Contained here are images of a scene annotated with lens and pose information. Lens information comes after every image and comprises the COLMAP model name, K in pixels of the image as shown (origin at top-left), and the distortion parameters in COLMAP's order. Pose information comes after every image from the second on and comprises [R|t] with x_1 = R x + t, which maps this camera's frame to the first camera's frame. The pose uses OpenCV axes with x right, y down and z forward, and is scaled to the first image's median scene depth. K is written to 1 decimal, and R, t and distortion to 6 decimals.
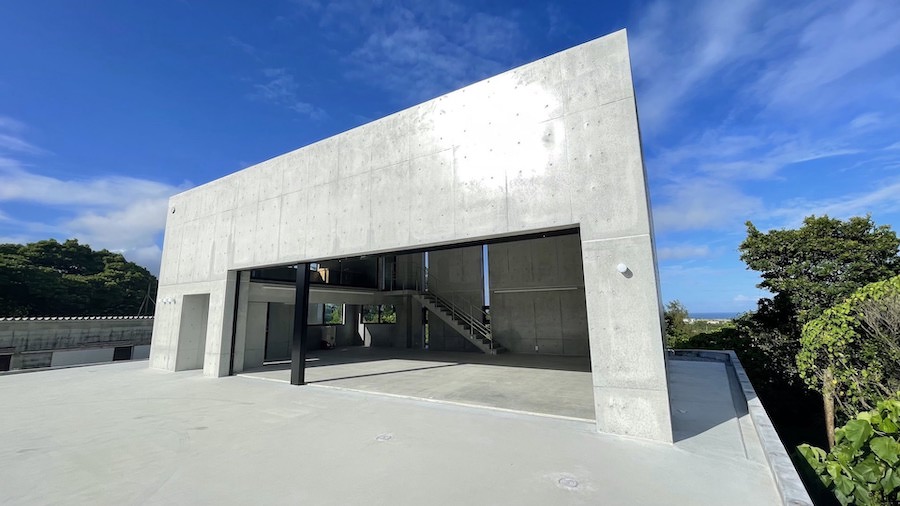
lens RADIAL K [[364.4, 0, 443.6], [0, 364.4, 252.2], [0, 0, 1]] dist [-0.001609, 0.000491]
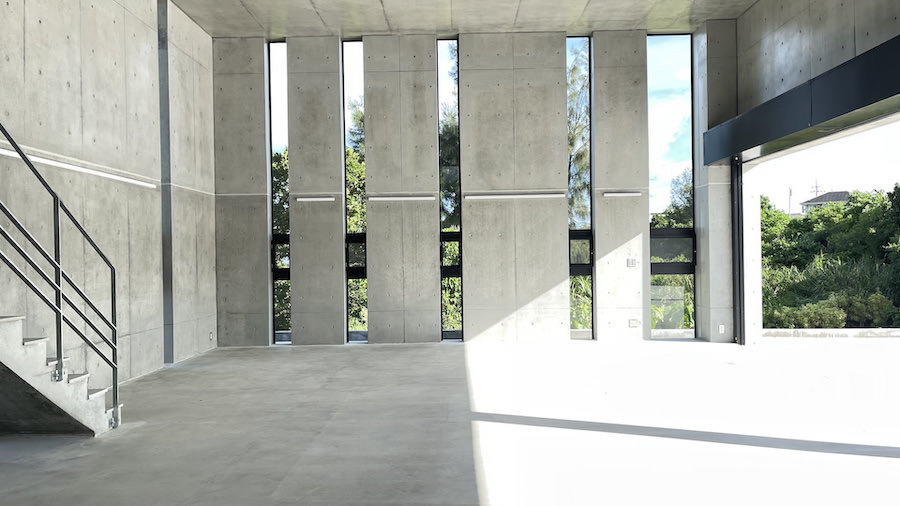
lens RADIAL K [[682.5, 0, 450.3], [0, 682.5, 252.4], [0, 0, 1]] dist [0.064803, -0.076638]
pose [[-0.506229, 0.024943, 0.862038, -0.530803], [-0.123889, 0.987110, -0.101315, 0.288928], [-0.853454, -0.158086, -0.496613, 1.606148]]
